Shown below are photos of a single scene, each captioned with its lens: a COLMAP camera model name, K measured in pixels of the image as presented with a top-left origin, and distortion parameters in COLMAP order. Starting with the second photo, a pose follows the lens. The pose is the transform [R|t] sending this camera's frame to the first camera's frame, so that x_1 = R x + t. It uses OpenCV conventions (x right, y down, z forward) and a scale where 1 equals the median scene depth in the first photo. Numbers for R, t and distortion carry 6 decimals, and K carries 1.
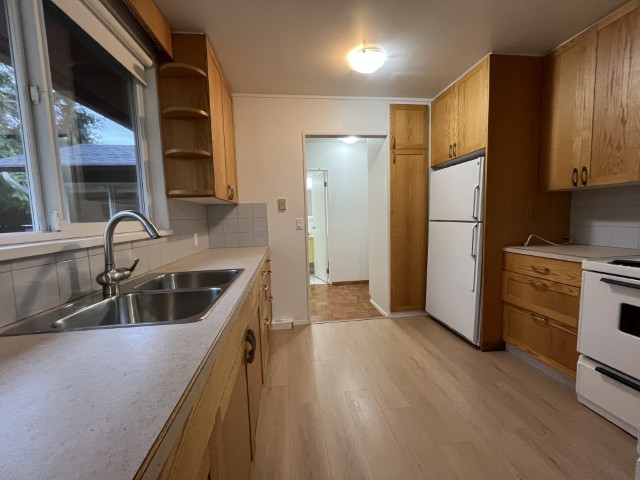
lens RADIAL K [[258.8, 0, 318.9], [0, 258.8, 239.9], [0, 0, 1]] dist [-0.004925, 0.000119]
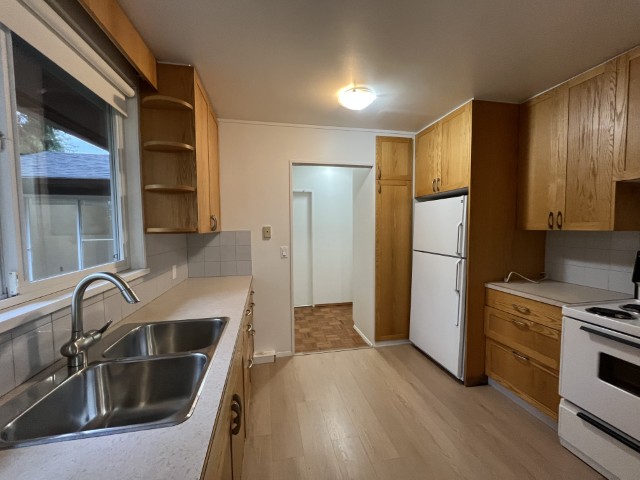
lens RADIAL K [[258.8, 0, 318.8], [0, 258.8, 239.9], [0, 0, 1]] dist [-0.004925, 0.000119]
pose [[0.996900, 0.016937, 0.076839, -0.032611], [-0.014039, 0.999175, -0.038096, -0.108743], [-0.077421, 0.036900, 0.996315, 0.024462]]
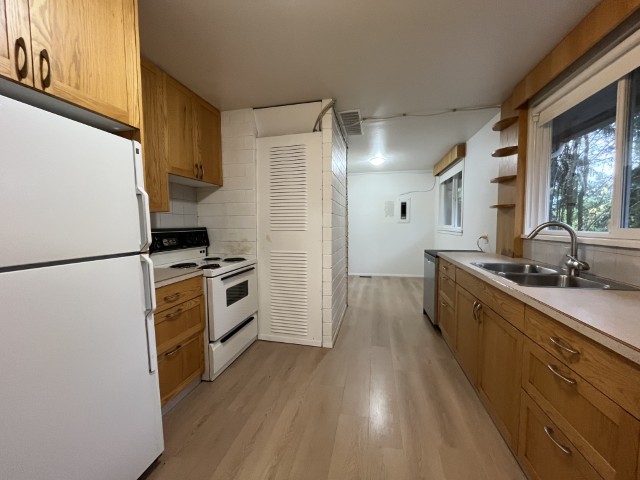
lens RADIAL K [[258.8, 0, 319.8], [0, 258.8, 242.4], [0, 0, 1]] dist [-0.004925, 0.000119]
pose [[-0.942633, 0.014315, 0.333525, 0.058917], [0.067410, 0.986662, 0.148172, -0.173880], [-0.326955, 0.162154, -0.931024, 1.614401]]
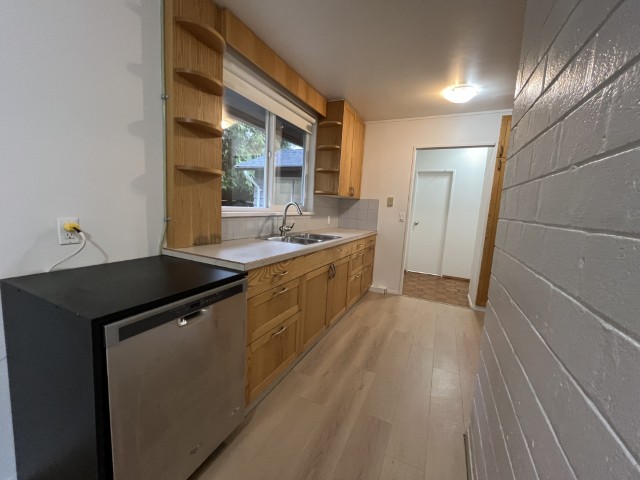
lens RADIAL K [[258.8, 0, 316.9], [0, 258.8, 238.2], [0, 0, 1]] dist [-0.004925, 0.000119]
pose [[0.830038, 0.144746, -0.538596, 0.421659], [-0.129306, 0.989365, 0.066613, 0.016496], [0.542510, 0.014353, 0.839927, -0.475408]]
